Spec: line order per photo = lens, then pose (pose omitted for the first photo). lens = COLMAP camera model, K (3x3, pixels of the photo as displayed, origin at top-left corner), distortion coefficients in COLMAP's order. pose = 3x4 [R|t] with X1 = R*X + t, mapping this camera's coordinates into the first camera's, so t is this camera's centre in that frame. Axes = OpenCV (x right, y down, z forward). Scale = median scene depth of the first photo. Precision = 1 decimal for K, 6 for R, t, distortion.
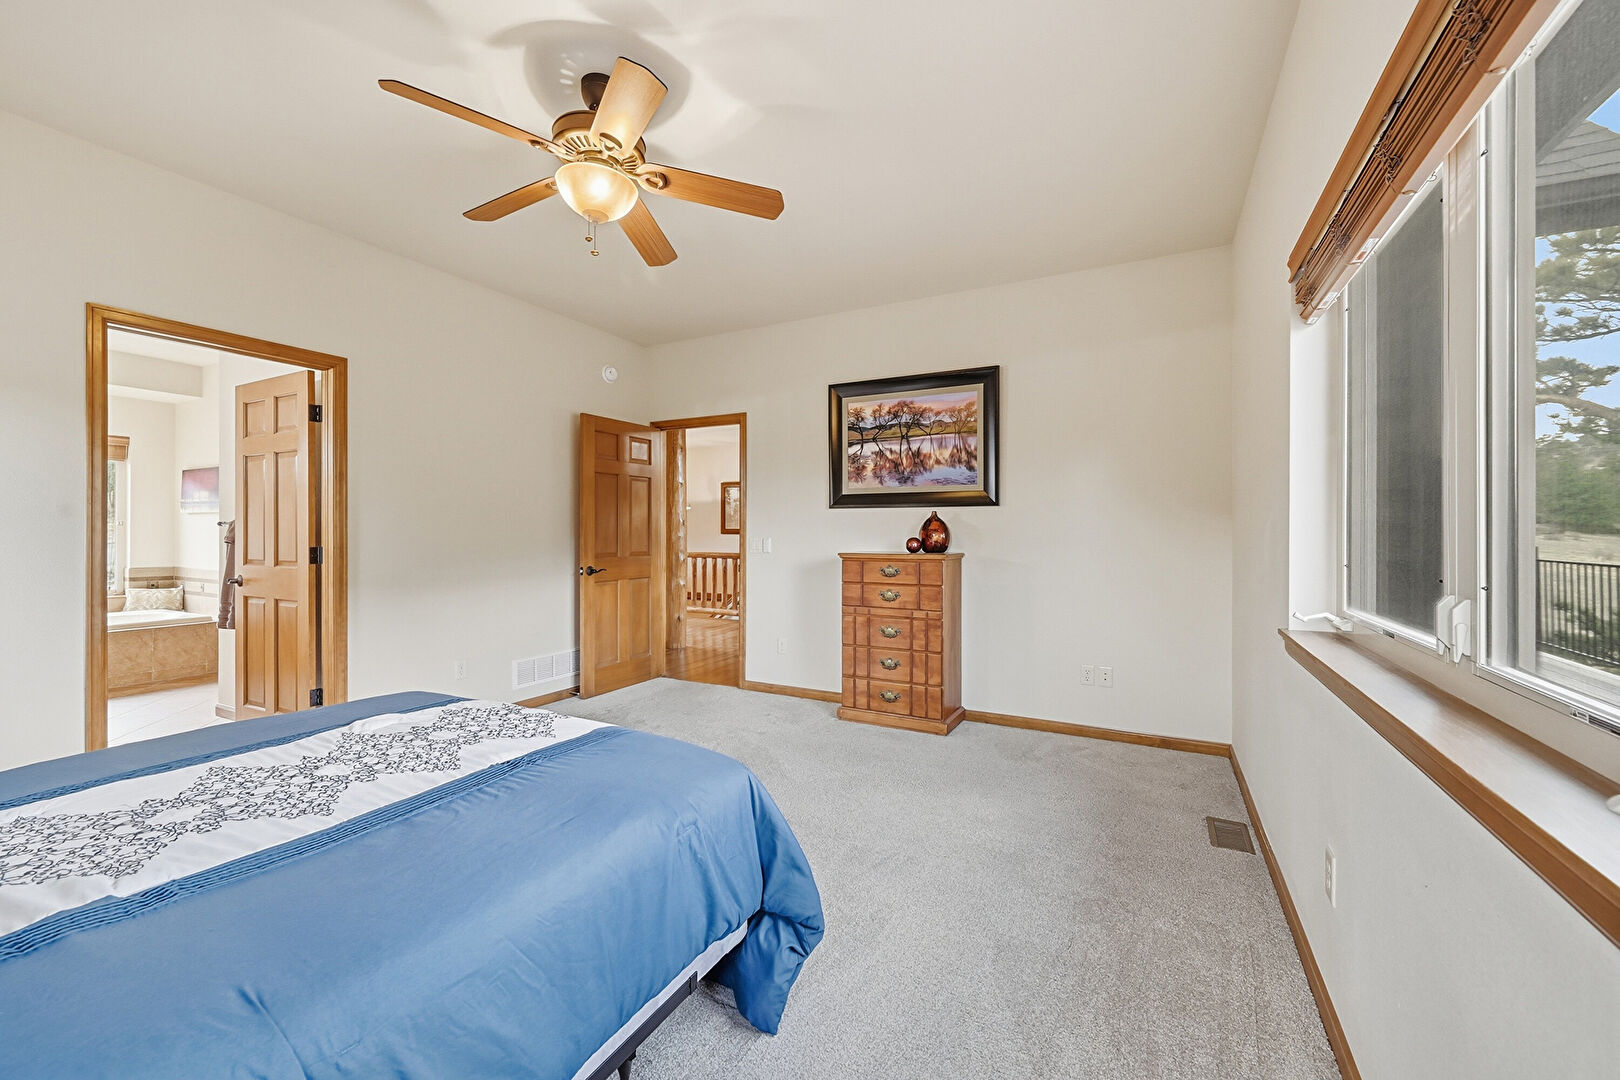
lens RADIAL K [[656.0, 0, 799.9], [0, 656.0, 532.1], [0, 0, 1]] dist [-0.001426, -0.000127]
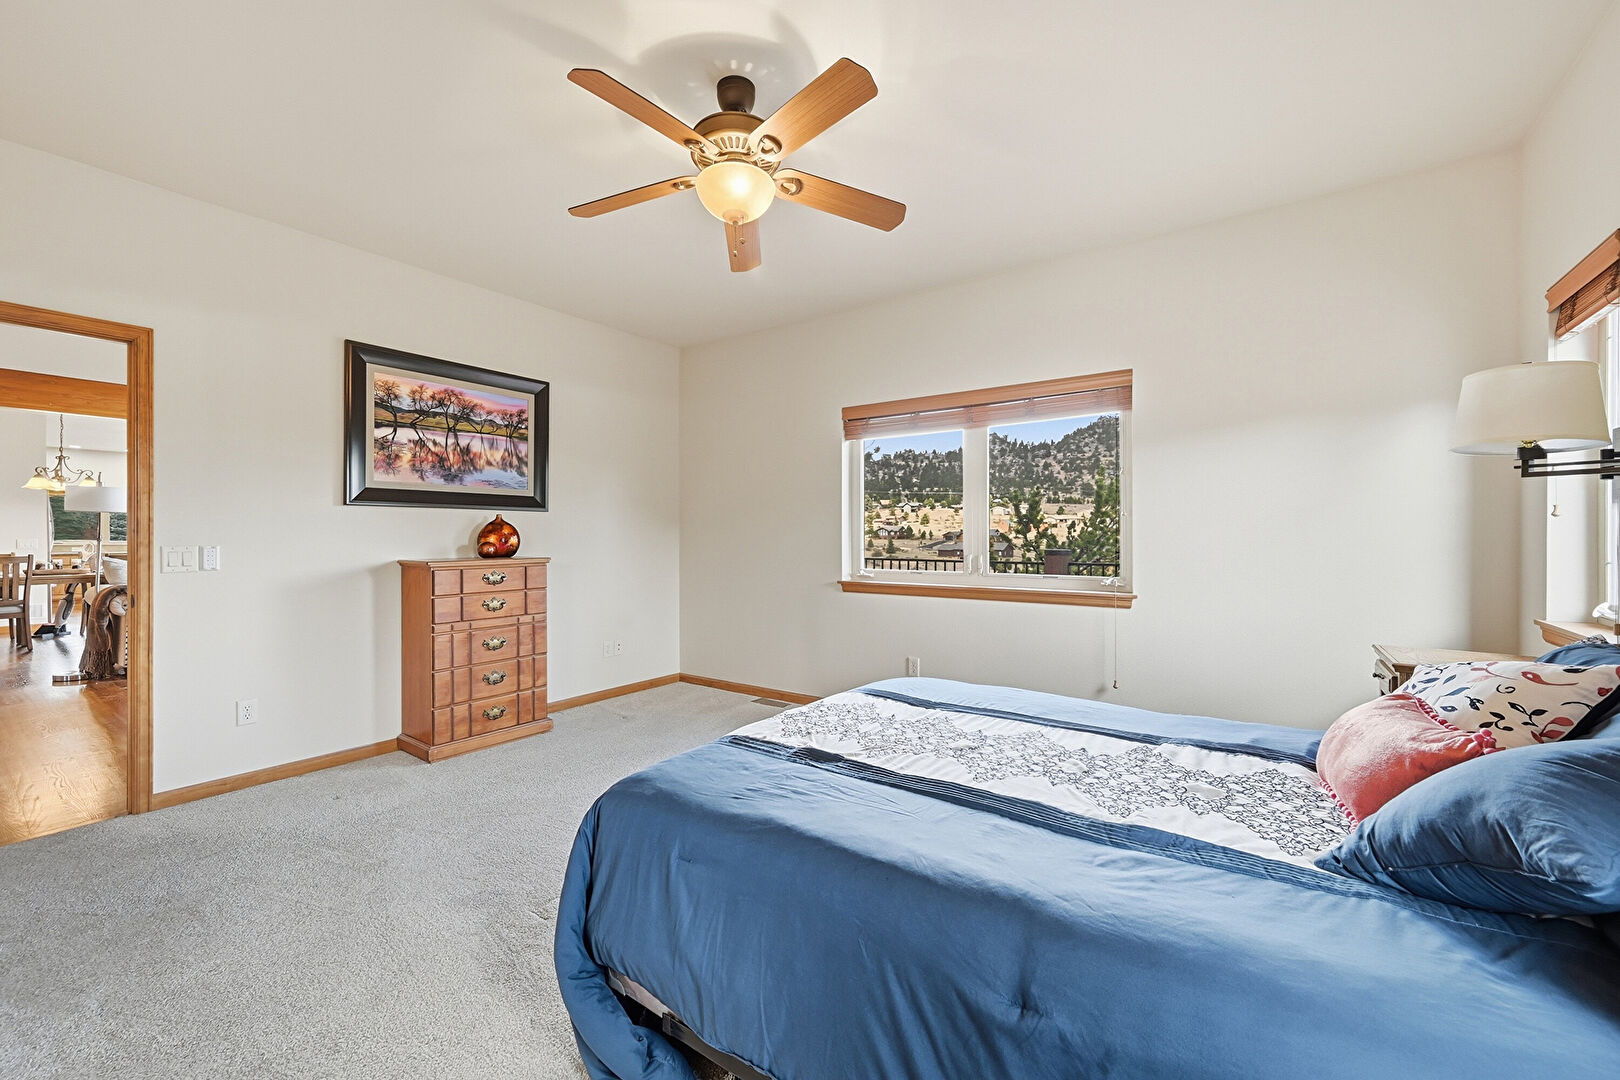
lens RADIAL K [[643.9, 0, 804.3], [0, 643.9, 535.7], [0, 0, 1]] dist [-0.001787, -0.000597]
pose [[0.127547, -0.000904, 0.991832, -0.654316], [0.003234, 0.999995, 0.000495, 0.000596], [-0.991827, 0.003145, 0.127549, 0.414286]]
